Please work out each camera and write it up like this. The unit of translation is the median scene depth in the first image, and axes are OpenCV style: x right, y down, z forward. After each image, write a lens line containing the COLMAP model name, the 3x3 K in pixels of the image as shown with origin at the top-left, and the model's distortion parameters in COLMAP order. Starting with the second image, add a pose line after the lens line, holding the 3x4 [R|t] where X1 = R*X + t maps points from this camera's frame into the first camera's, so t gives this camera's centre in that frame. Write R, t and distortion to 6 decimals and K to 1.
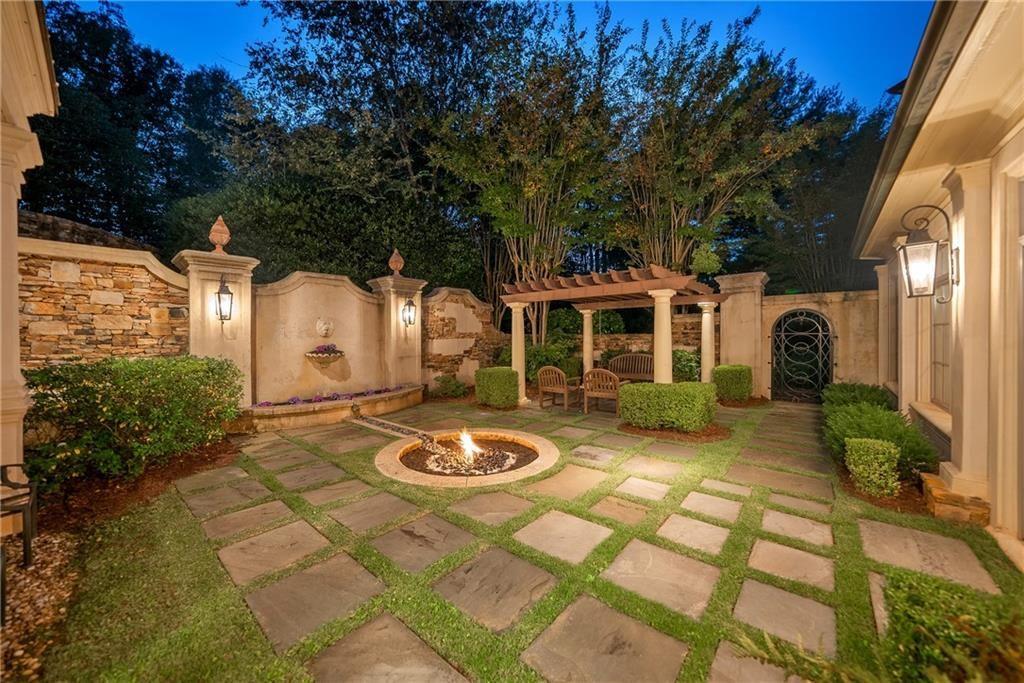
lens RADIAL K [[359.8, 0, 515.3], [0, 359.8, 343.7], [0, 0, 1]] dist [-0.016985, 0.000225]
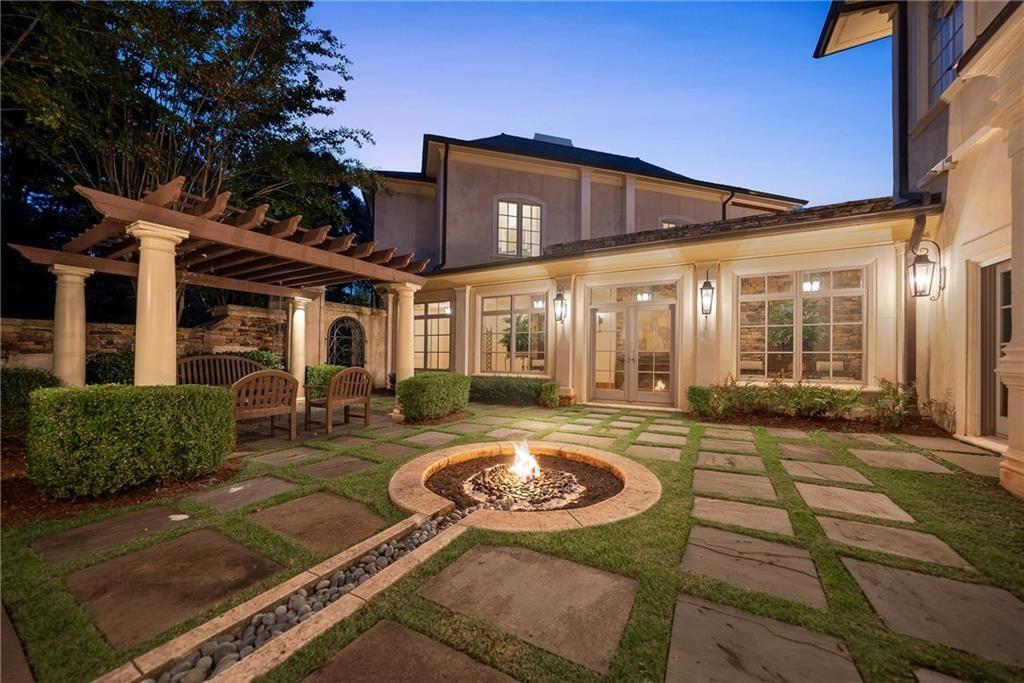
lens RADIAL K [[359.8, 0, 515.3], [0, 359.8, 343.7], [0, 0, 1]] dist [-0.016985, 0.000225]
pose [[-0.186020, 0.037851, 0.981817, -0.513900], [0.016460, 0.999238, -0.035404, 0.047646], [-0.982408, 0.009575, -0.186501, 0.720494]]
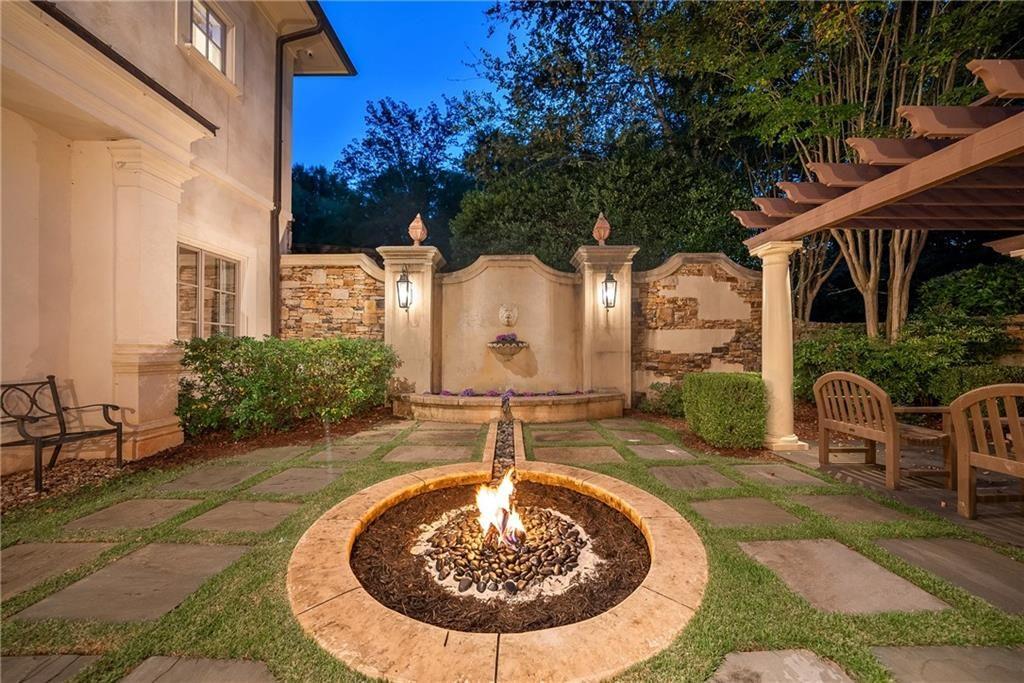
lens RADIAL K [[359.8, 0, 515.3], [0, 359.8, 343.7], [0, 0, 1]] dist [-0.016985, 0.000225]
pose [[0.652782, -0.004775, -0.757531, 0.157609], [-0.016968, 0.999637, -0.020924, 0.044433], [0.757356, 0.026513, 0.652464, 0.435245]]
